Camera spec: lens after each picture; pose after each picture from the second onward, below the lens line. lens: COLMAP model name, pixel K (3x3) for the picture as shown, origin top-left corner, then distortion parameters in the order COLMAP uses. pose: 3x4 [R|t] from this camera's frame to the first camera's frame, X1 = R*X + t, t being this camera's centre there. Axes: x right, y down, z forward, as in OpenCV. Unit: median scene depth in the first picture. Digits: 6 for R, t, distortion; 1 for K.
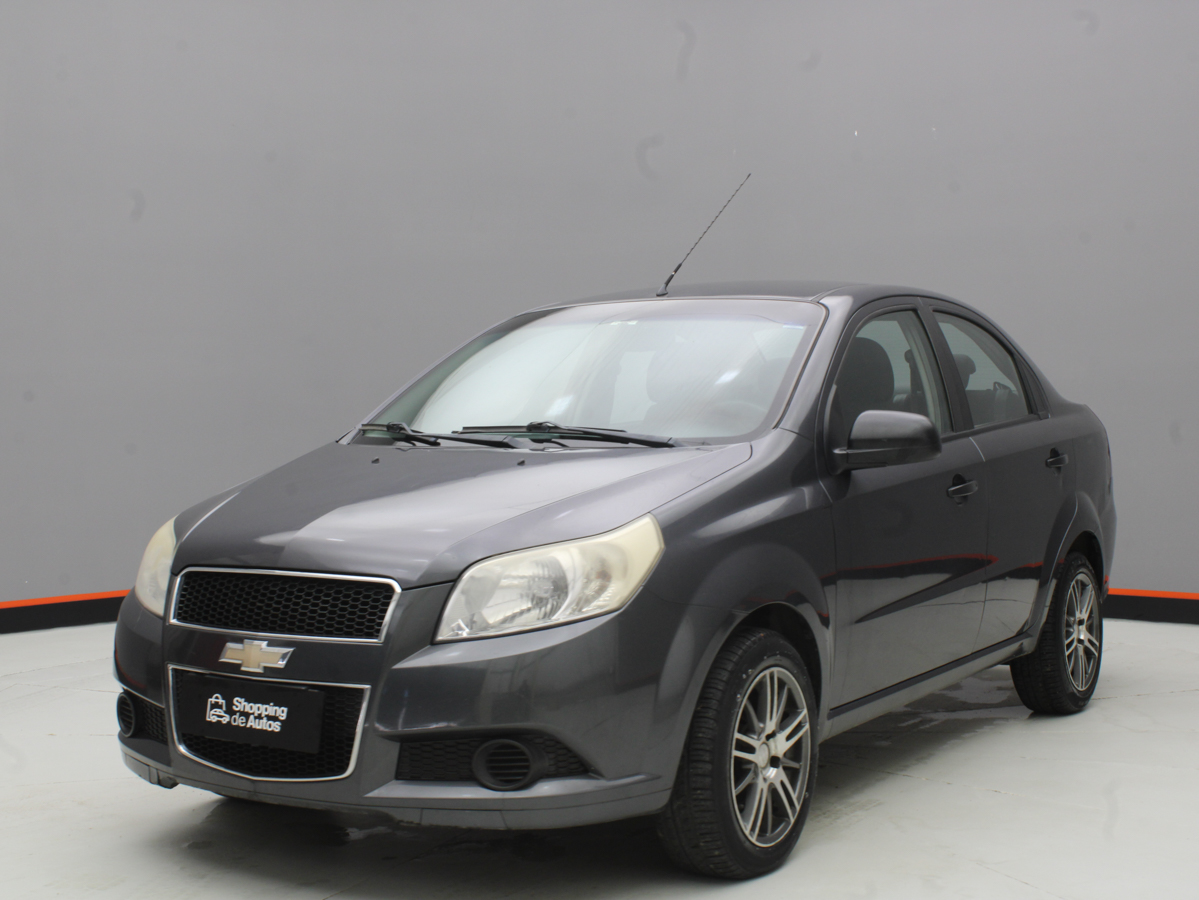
lens RADIAL K [[1660.2, 0, 599.5], [0, 1660.2, 450.0], [0, 0, 1]] dist [-0.058386, -0.047544]
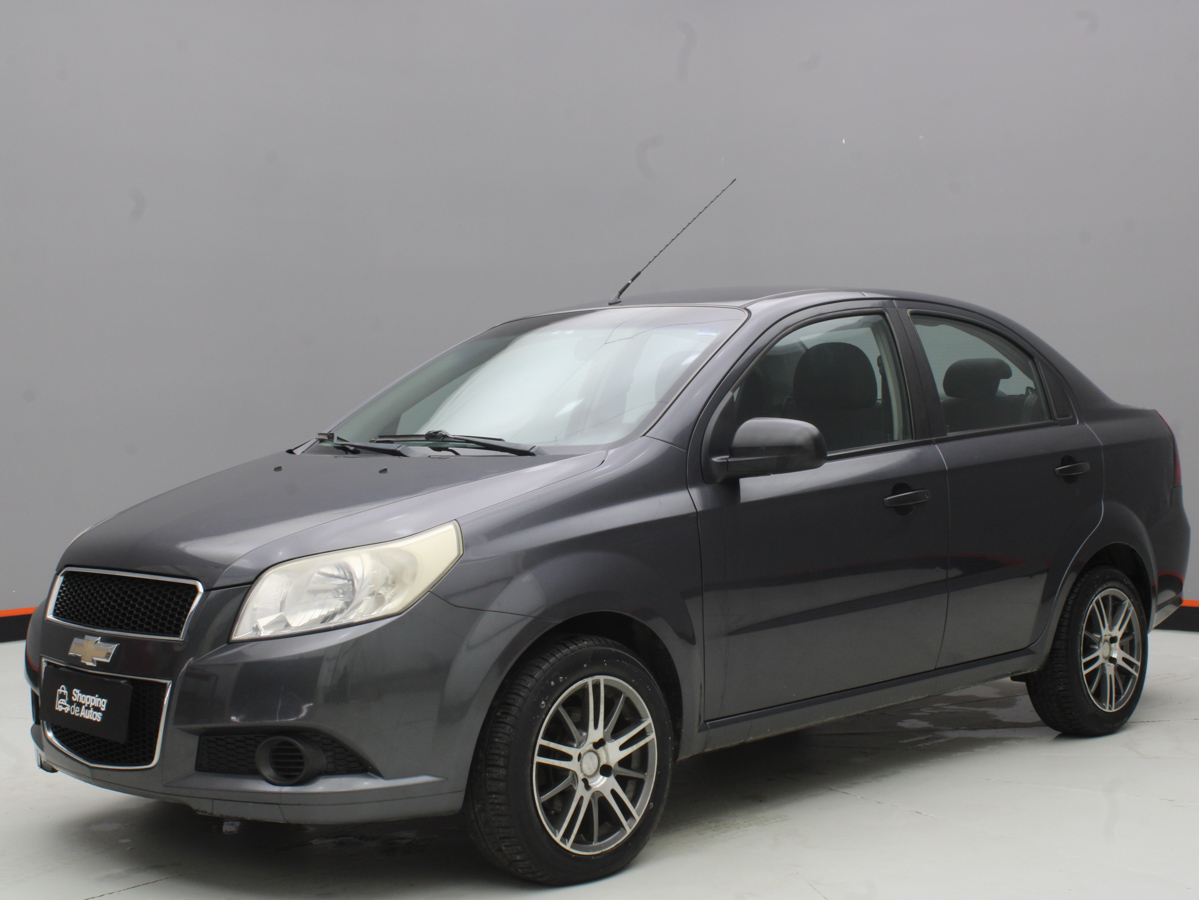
lens RADIAL K [[1660.2, 0, 599.5], [0, 1660.2, 450.0], [0, 0, 1]] dist [-0.058386, -0.047544]
pose [[0.977812, -0.002166, -0.209472, 0.336710], [0.001085, 0.999985, -0.005275, 0.000539], [0.209480, 0.004931, 0.977800, 0.023760]]
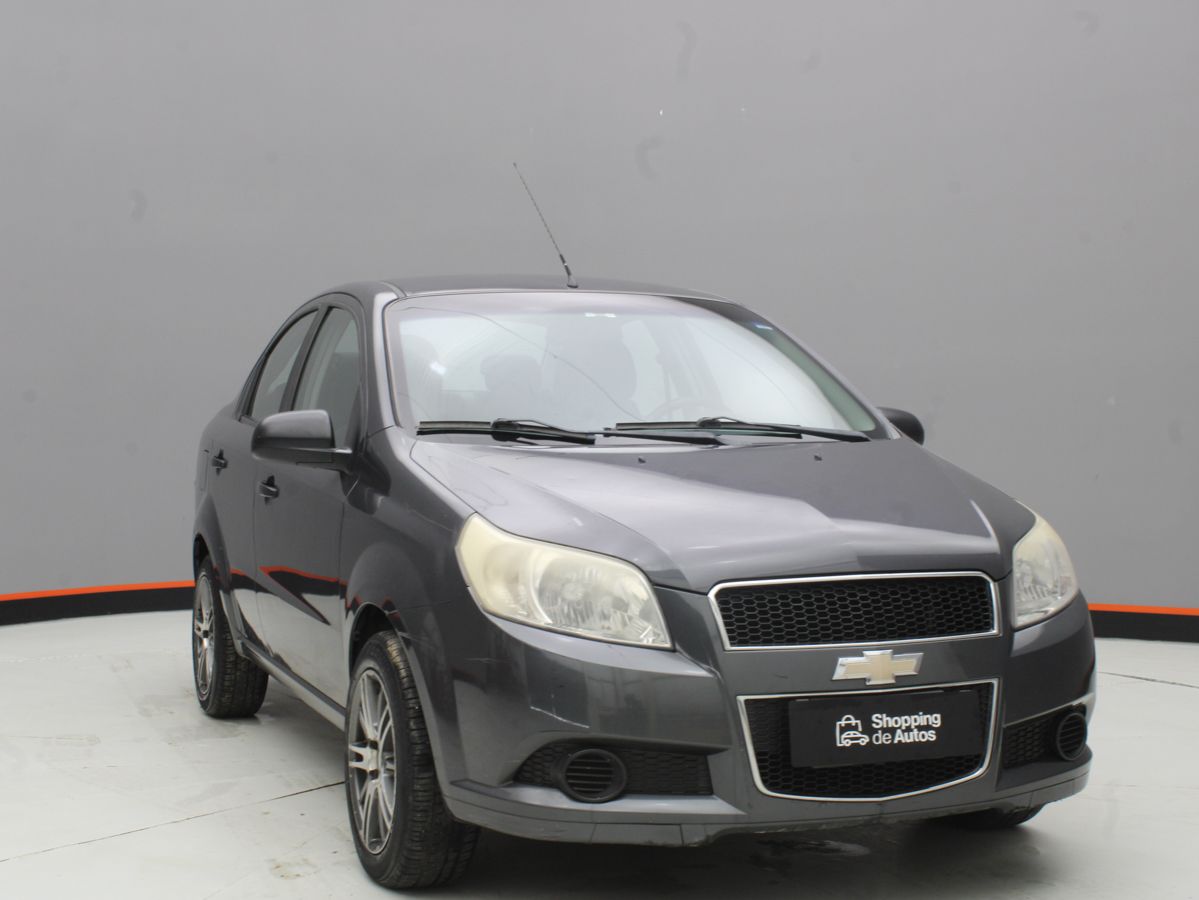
lens RADIAL K [[1782.8, 0, 599.5], [0, 1782.8, 450.0], [0, 0, 1]] dist [-0.042612, -0.037292]
pose [[0.602160, -0.011593, 0.798291, -1.093658], [0.016342, 0.999864, 0.002193, -0.001696], [-0.798208, 0.011725, 0.602268, 0.522570]]
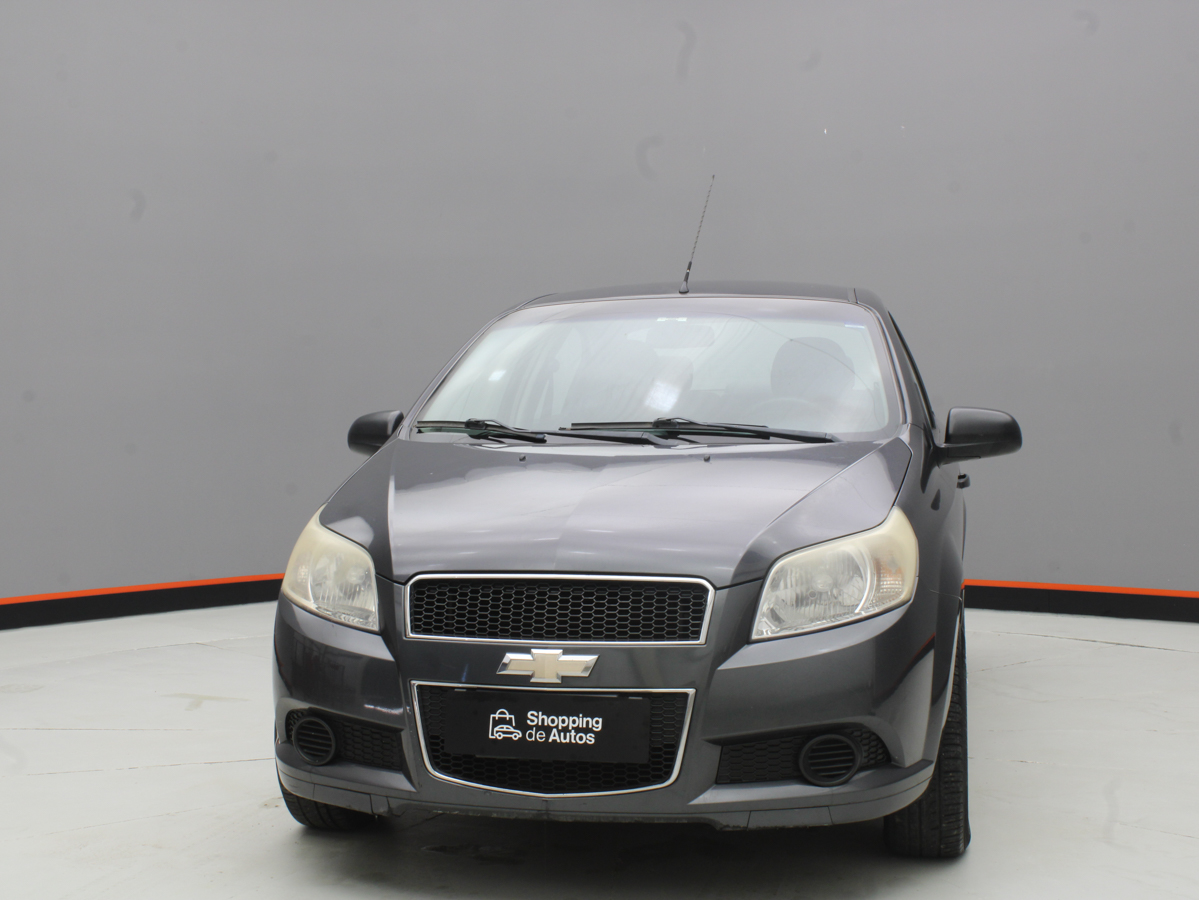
lens RADIAL K [[1660.2, 0, 599.5], [0, 1660.2, 450.0], [0, 0, 1]] dist [-0.058386, -0.047544]
pose [[0.939825, -0.006097, 0.341602, -0.500124], [0.006275, 0.999980, 0.000585, 0.001610], [-0.341598, 0.001594, 0.939845, 0.104310]]
